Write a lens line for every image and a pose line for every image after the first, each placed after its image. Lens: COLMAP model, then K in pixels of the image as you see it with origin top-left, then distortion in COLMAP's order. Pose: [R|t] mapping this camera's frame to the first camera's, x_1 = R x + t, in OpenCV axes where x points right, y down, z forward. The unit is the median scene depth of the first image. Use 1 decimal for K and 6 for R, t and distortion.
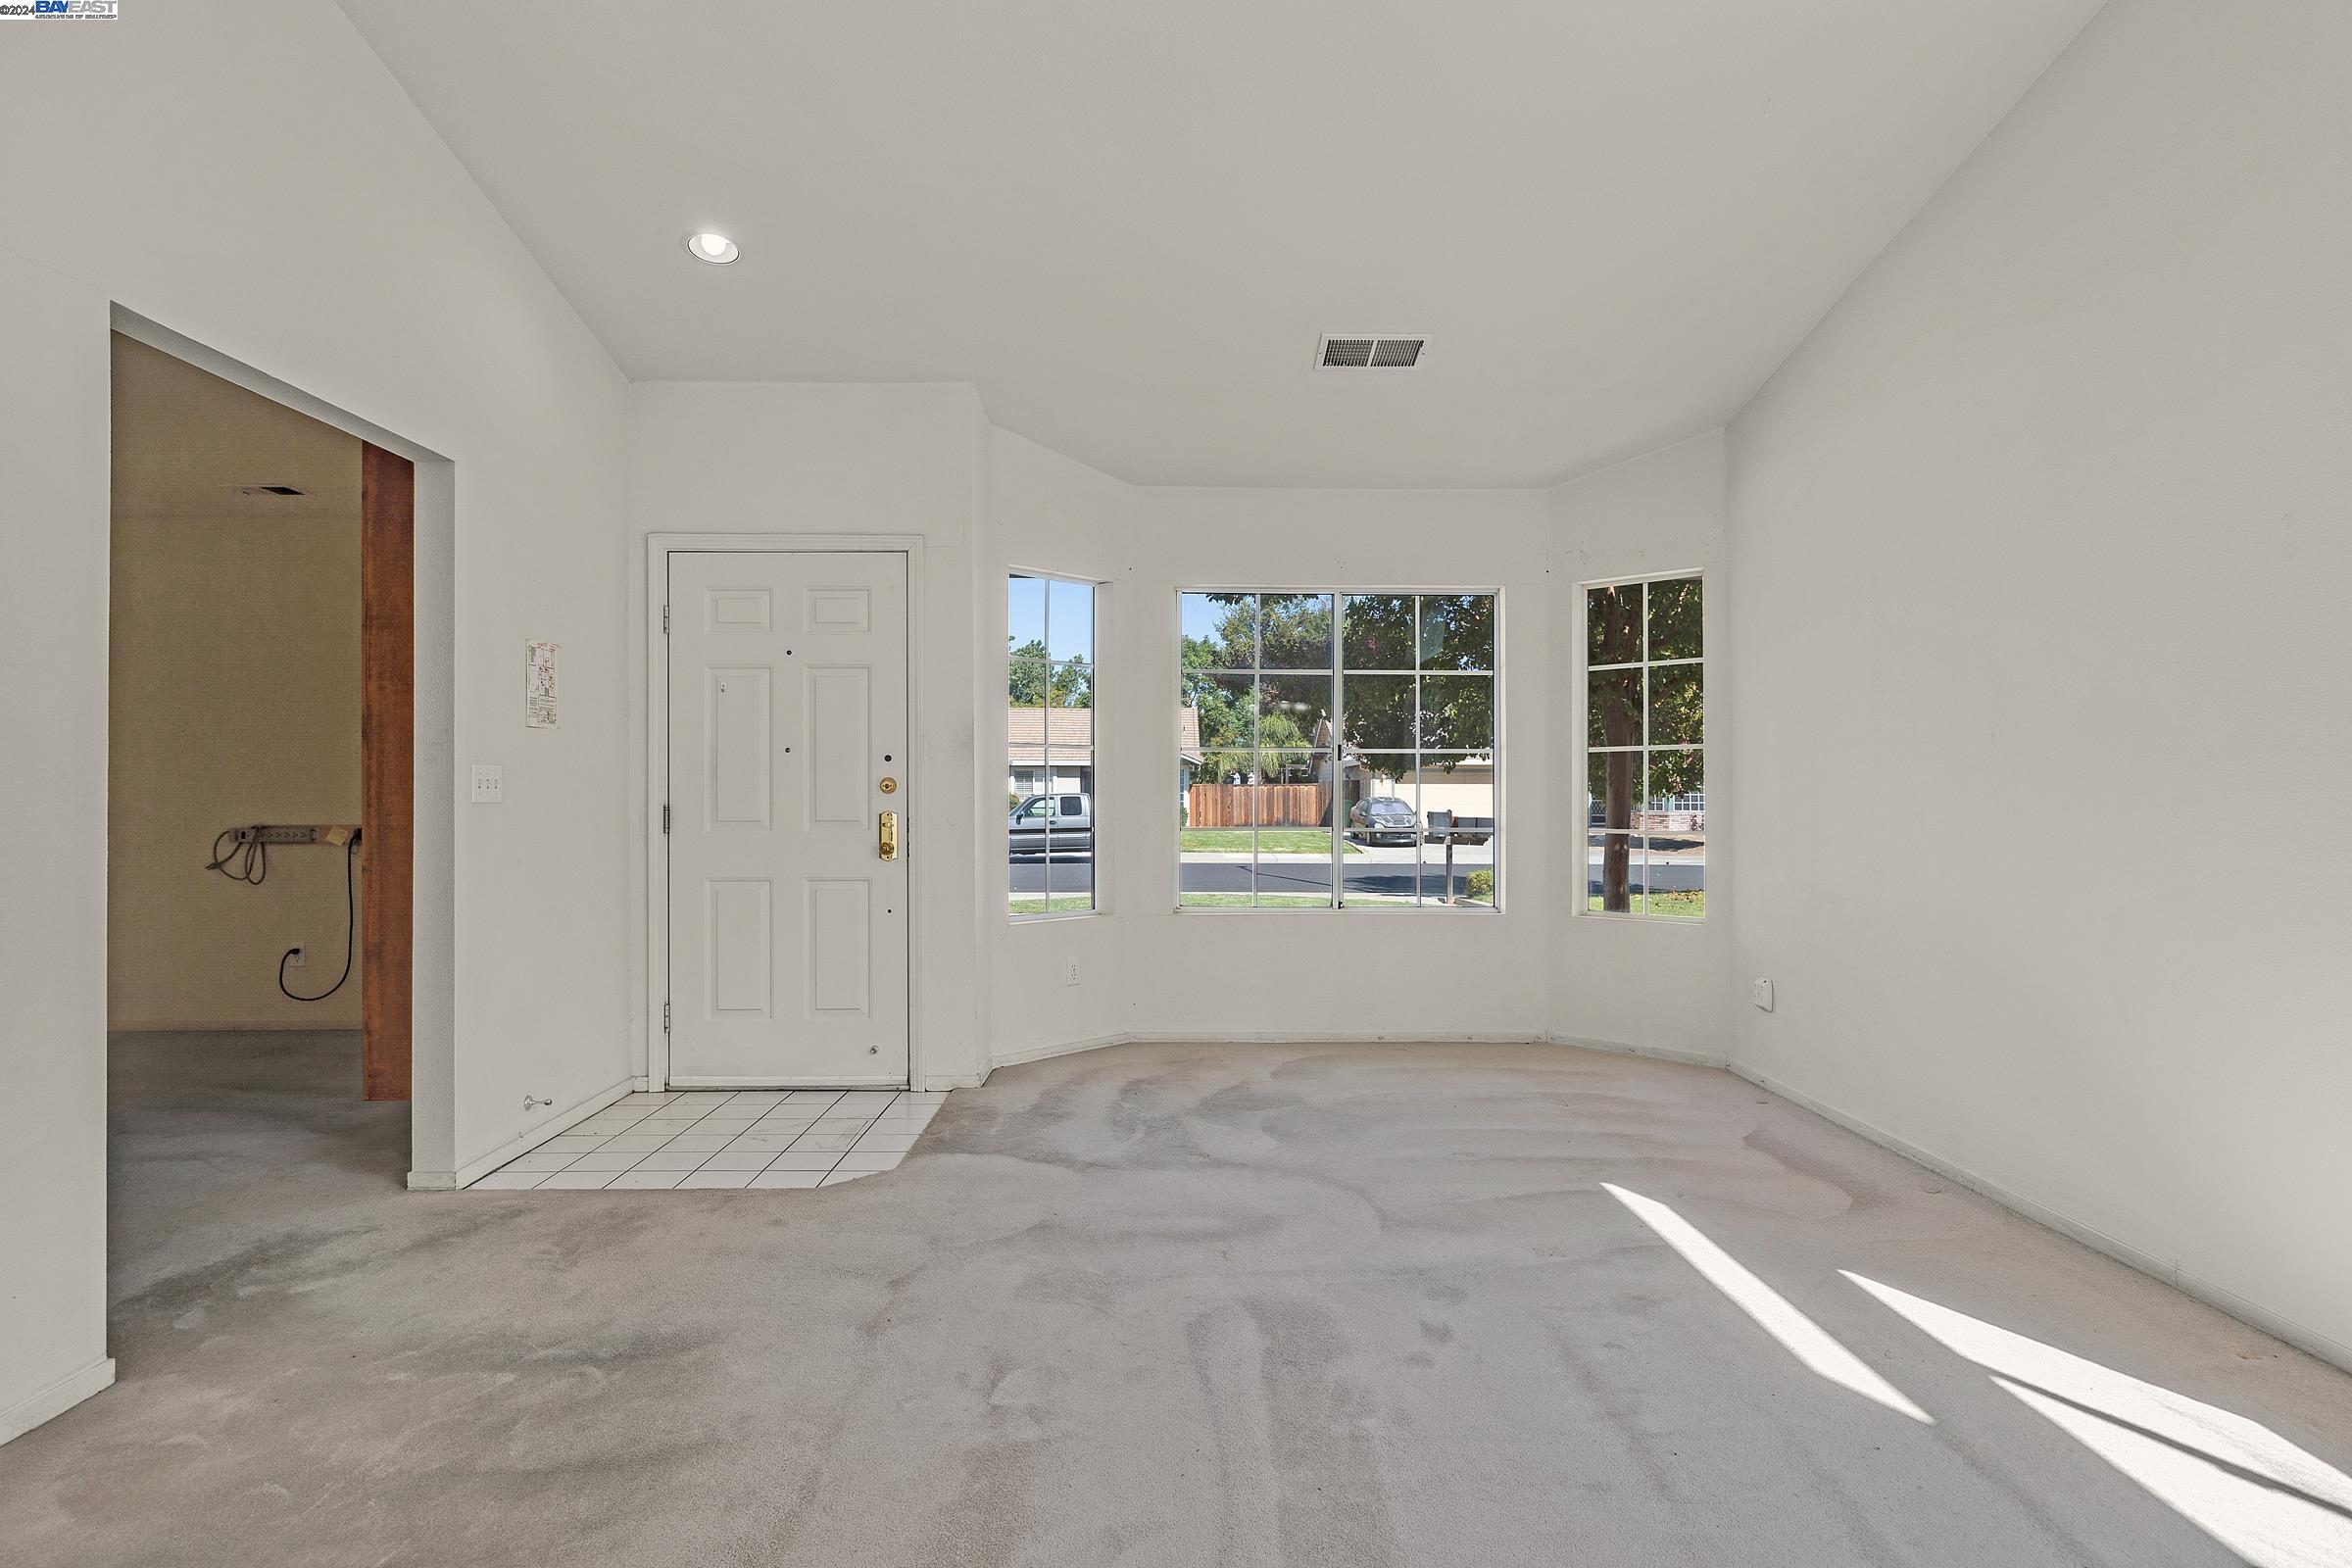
lens RADIAL K [[1249.3, 0, 1196.4], [0, 1249.3, 782.7], [0, 0, 1]] dist [-0.004202, -0.002991]
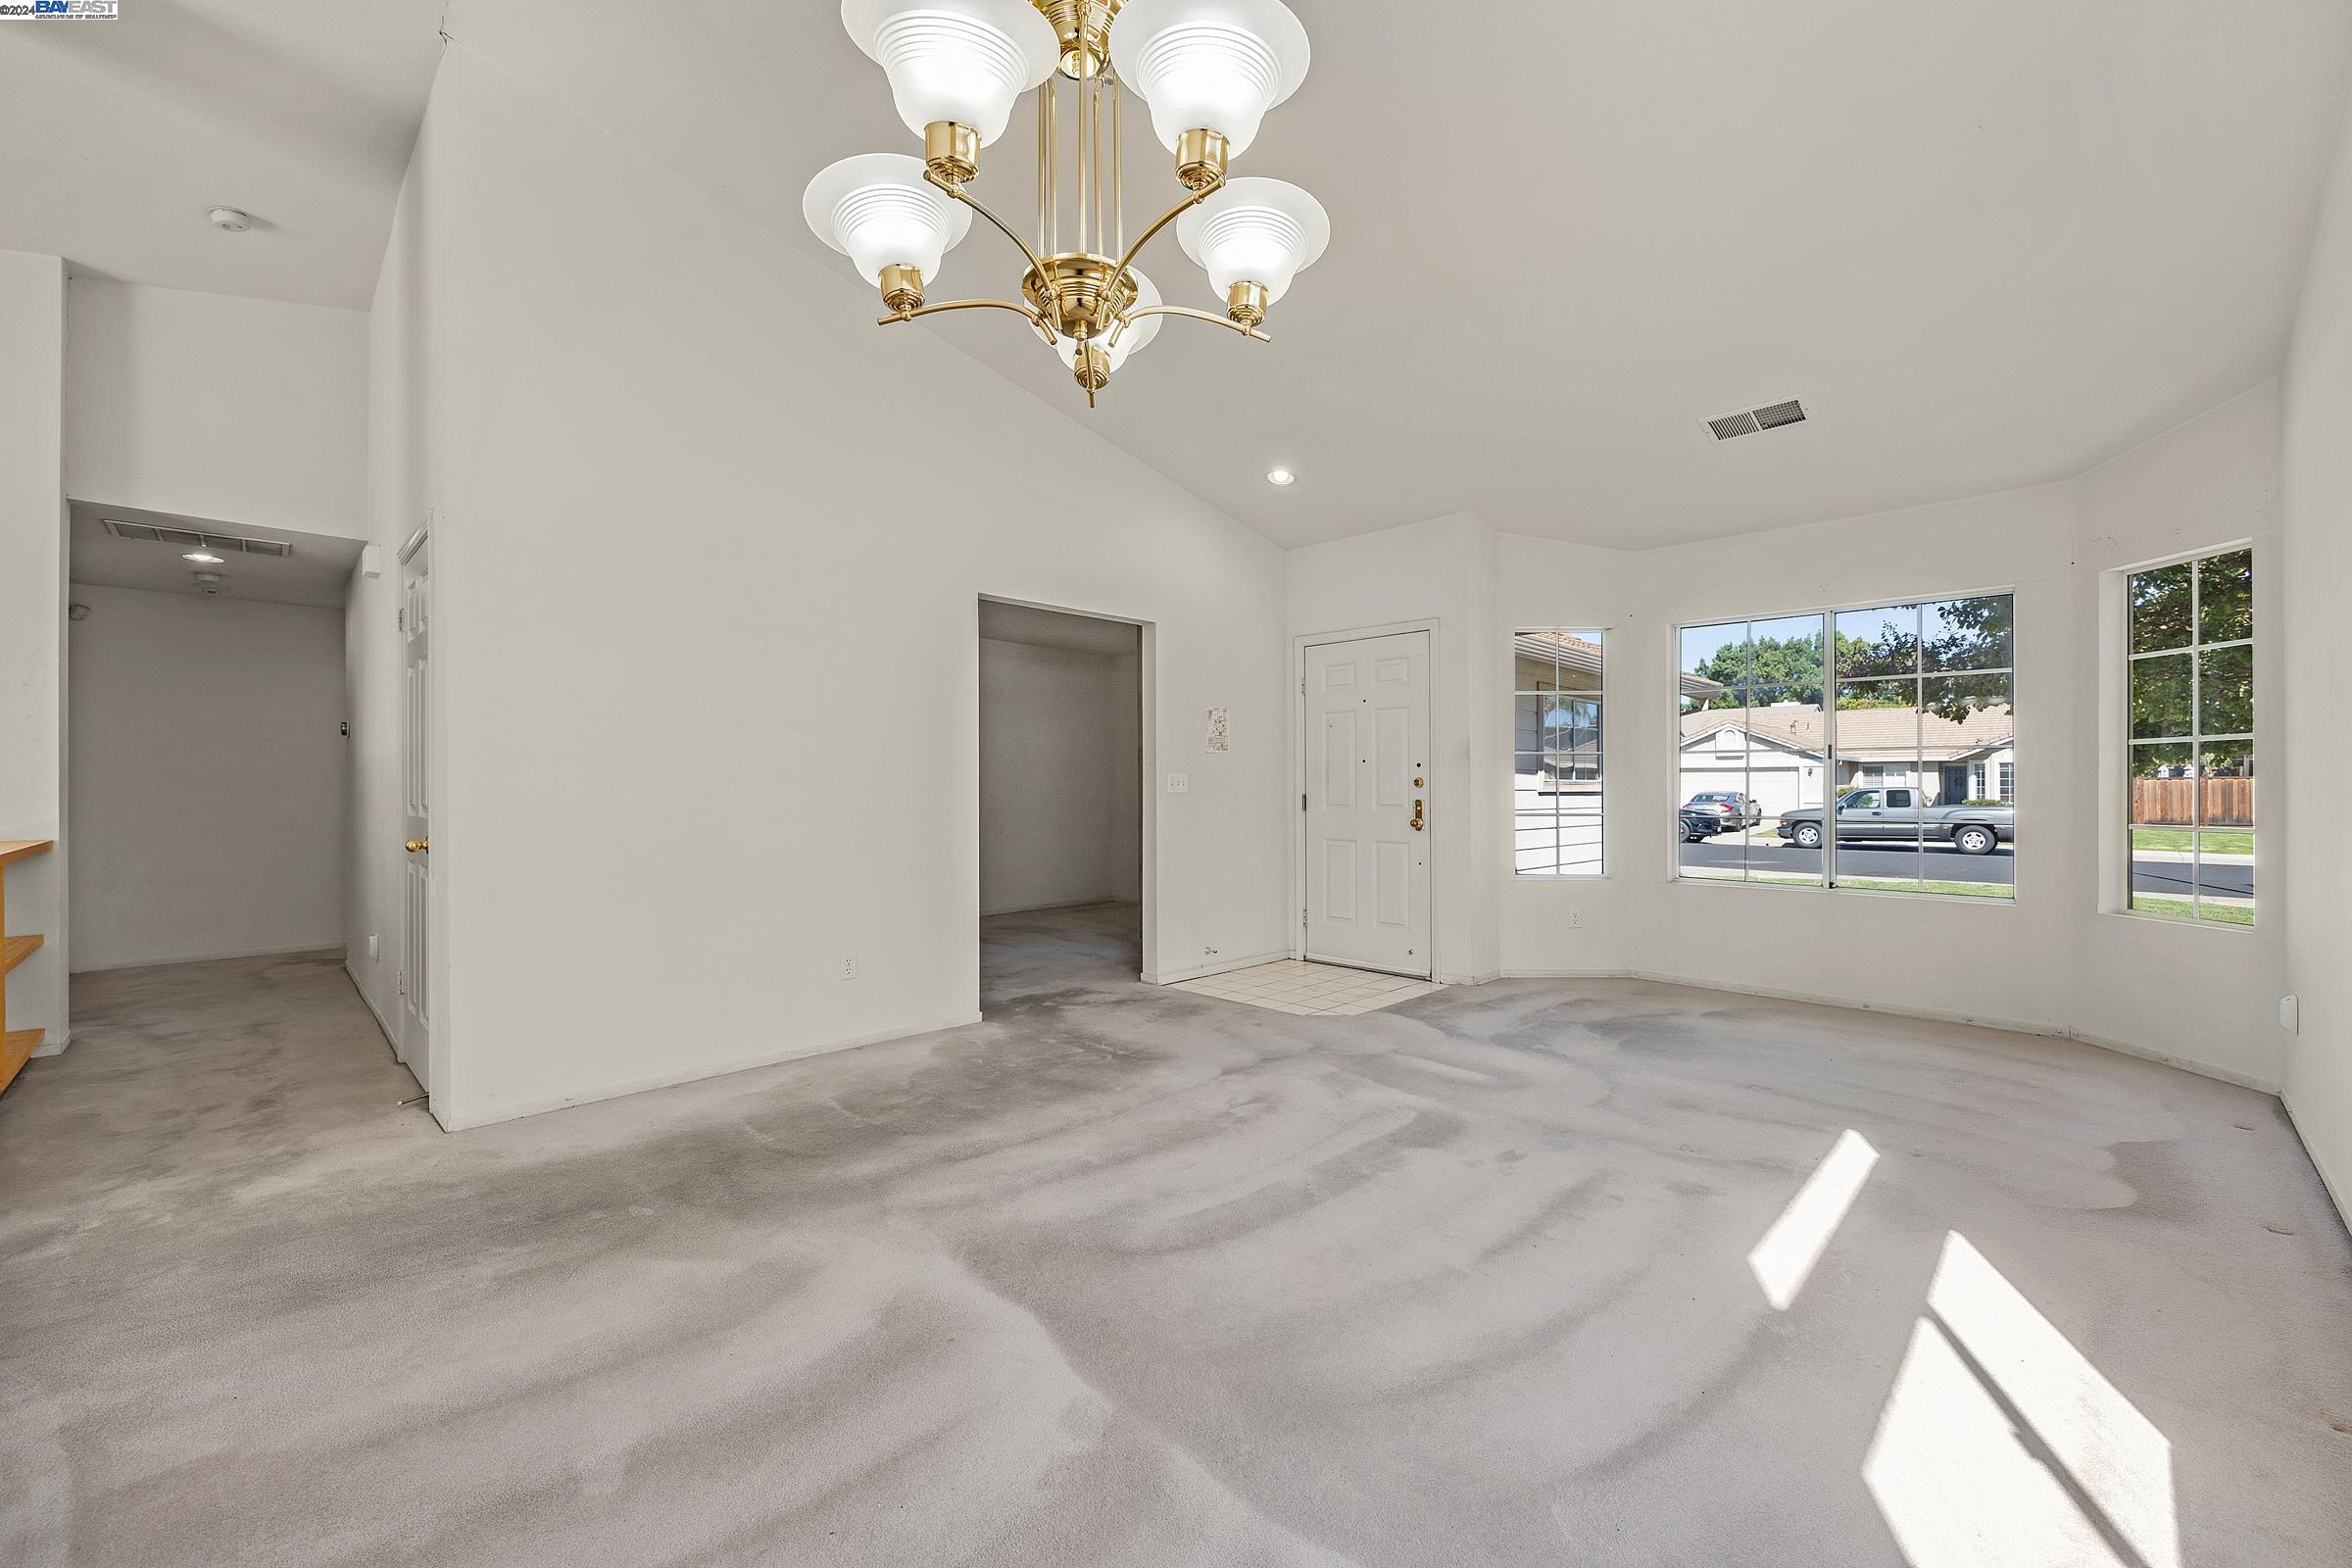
lens RADIAL K [[943.1, 0, 1207.1], [0, 943.1, 786.9], [0, 0, 1]] dist [-0.002718, 0.000044]
pose [[0.711593, -0.000489, -0.702592, 0.456275], [0.006226, 0.999965, 0.005609, -0.000831], [0.702564, -0.008365, 0.711571, -0.020881]]
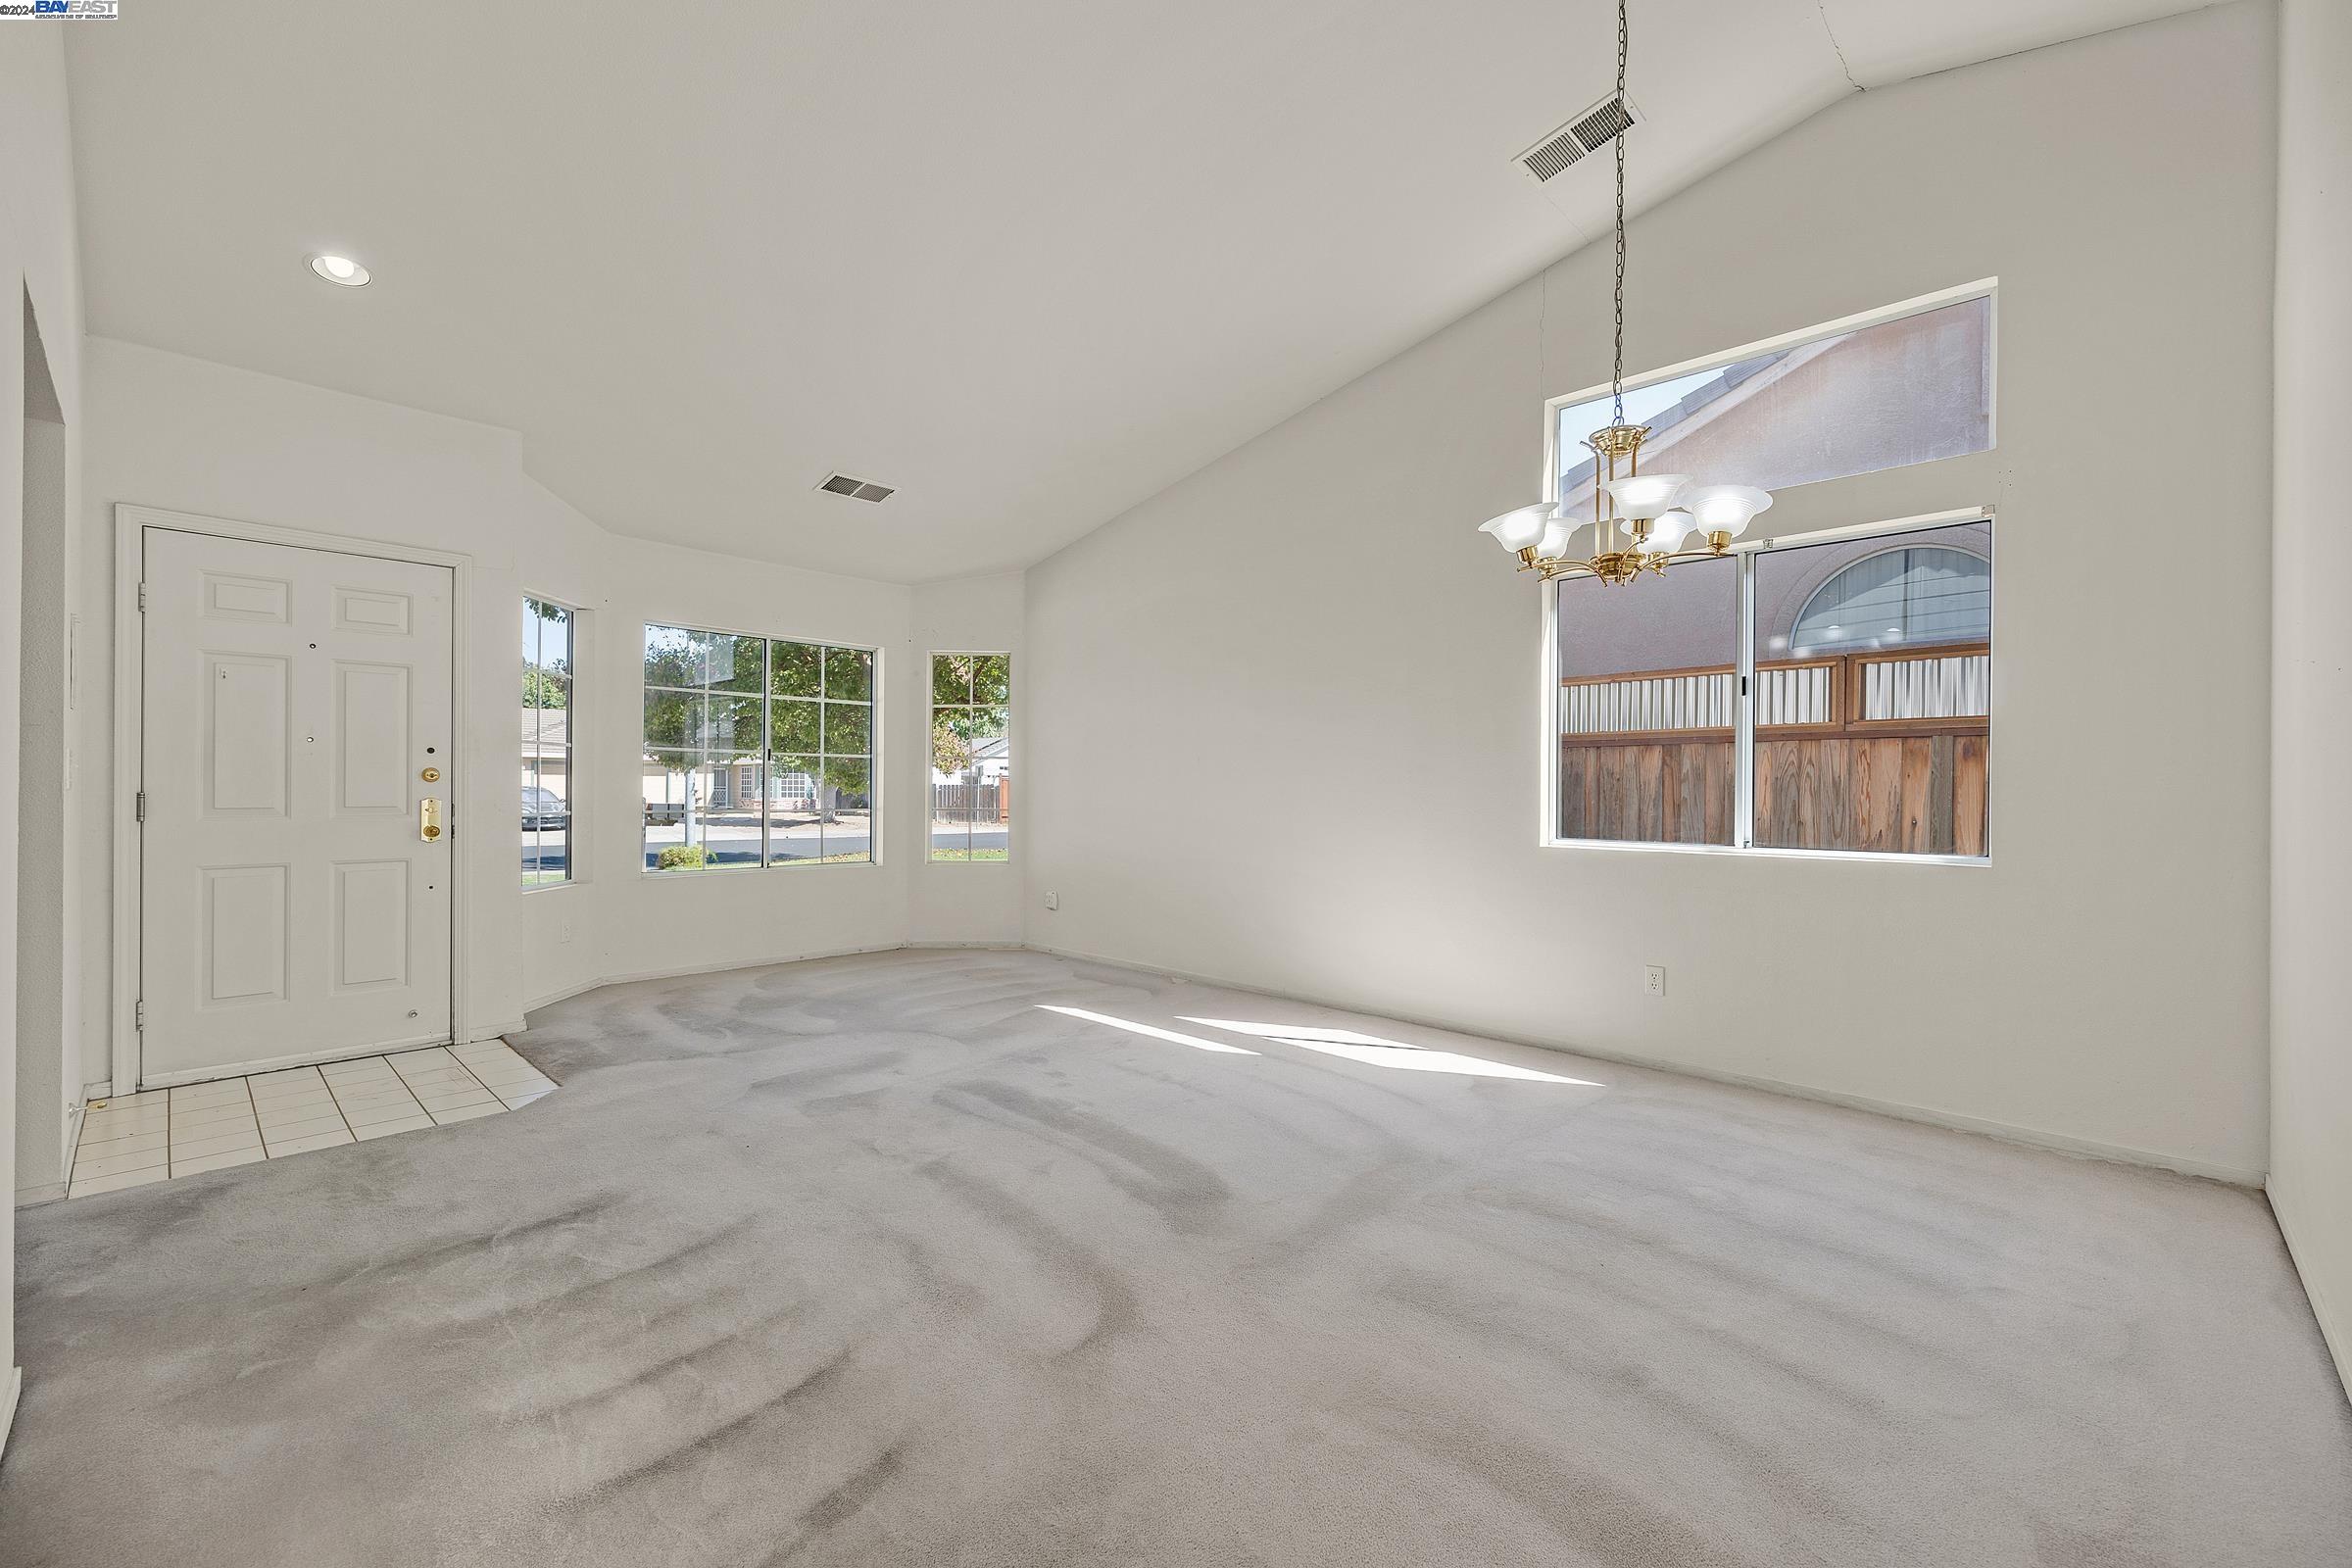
lens RADIAL K [[943.1, 0, 1187.3], [0, 943.1, 787.2], [0, 0, 1]] dist [-0.002718, 0.000044]
pose [[0.704205, 0.005277, 0.709977, -0.430739], [-0.012893, 0.999903, 0.005357, -0.000087], [-0.709879, -0.012926, 0.704205, -0.084540]]
